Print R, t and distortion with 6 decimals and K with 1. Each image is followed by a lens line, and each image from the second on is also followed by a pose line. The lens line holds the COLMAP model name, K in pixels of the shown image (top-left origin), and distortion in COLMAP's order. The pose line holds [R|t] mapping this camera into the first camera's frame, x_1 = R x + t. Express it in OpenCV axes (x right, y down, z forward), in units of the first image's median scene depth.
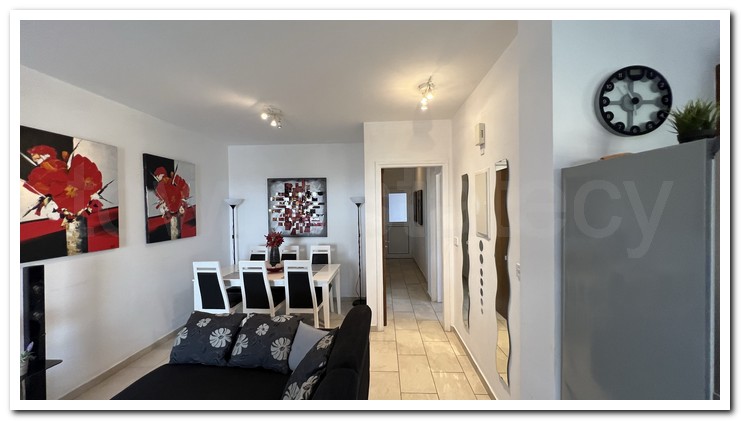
lens RADIAL K [[280.9, 0, 368.8], [0, 280.9, 210.2], [0, 0, 1]] dist [-0.000960, 0.000174]
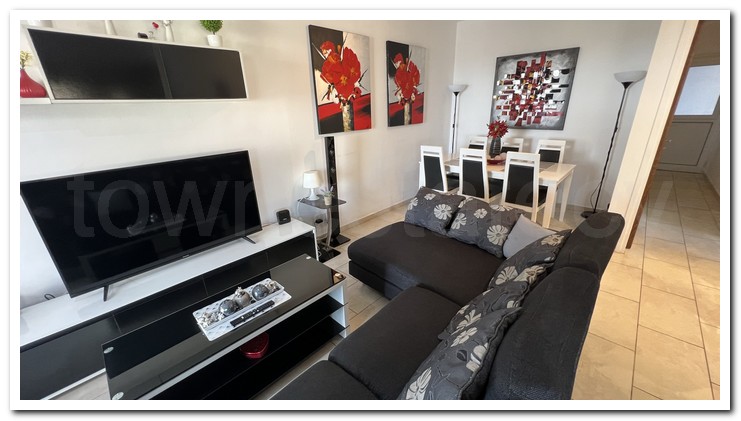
lens RADIAL K [[280.9, 0, 368.8], [0, 280.9, 210.2], [0, 0, 1]] dist [-0.000960, 0.000174]
pose [[0.759213, 0.218686, -0.613002, -0.040114], [0.012401, 0.936829, 0.349569, 0.031595], [0.650724, -0.272999, 0.708540, -0.000190]]
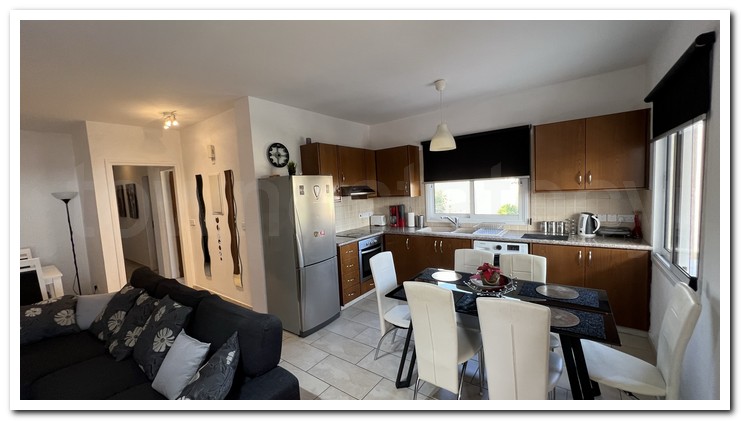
lens RADIAL K [[280.9, 0, 368.8], [0, 280.9, 210.2], [0, 0, 1]] dist [-0.000960, 0.000174]
pose [[0.556269, -0.080995, 0.827046, -0.361436], [0.056050, 0.996629, 0.059903, 0.017837], [-0.829110, 0.013034, 0.558934, -0.512070]]
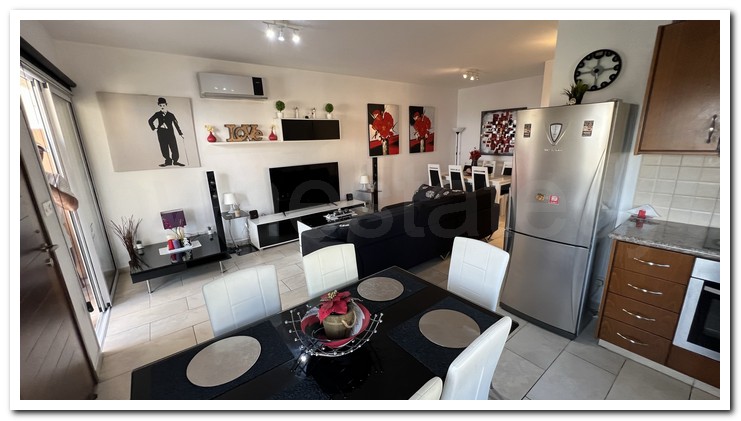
lens RADIAL K [[280.9, 0, 368.8], [0, 280.9, 210.2], [0, 0, 1]] dist [-0.000960, 0.000174]
pose [[0.651219, 0.181488, -0.736869, 0.569141], [0.013411, 0.968079, 0.250287, 0.005824], [0.758771, -0.172874, 0.627997, -0.550783]]
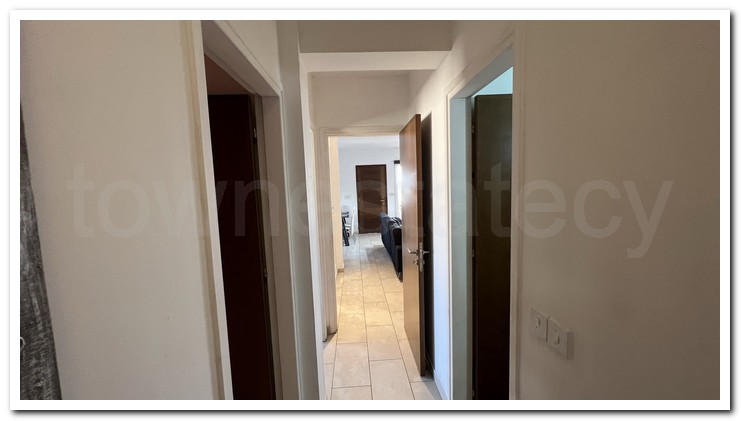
lens RADIAL K [[280.9, 0, 368.8], [0, 280.9, 210.2], [0, 0, 1]] dist [-0.000960, 0.000174]
pose [[-0.993263, 0.058056, -0.100292, 0.269141], [0.047316, 0.993204, 0.106332, -0.036283], [0.105784, 0.100870, -0.989260, 2.097131]]
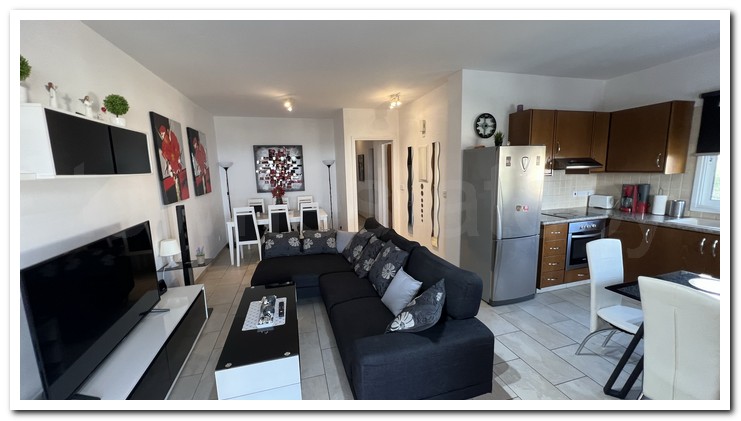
lens RADIAL K [[280.9, 0, 368.8], [0, 280.9, 210.2], [0, 0, 1]] dist [-0.000960, 0.000174]
pose [[0.946123, -0.061070, 0.317997, -0.432248], [0.019028, 0.990843, 0.133673, 0.021124], [-0.323249, -0.120421, 0.938621, -0.530715]]
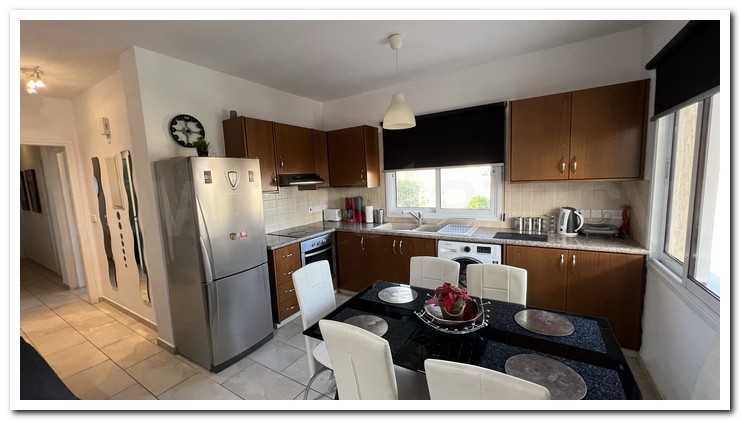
lens RADIAL K [[280.9, 0, 368.8], [0, 280.9, 210.2], [0, 0, 1]] dist [-0.000960, 0.000174]
pose [[0.481290, -0.108455, 0.869826, -0.124279], [0.048931, 0.994093, 0.096875, 0.027449], [-0.875195, -0.004063, 0.483754, -0.480048]]
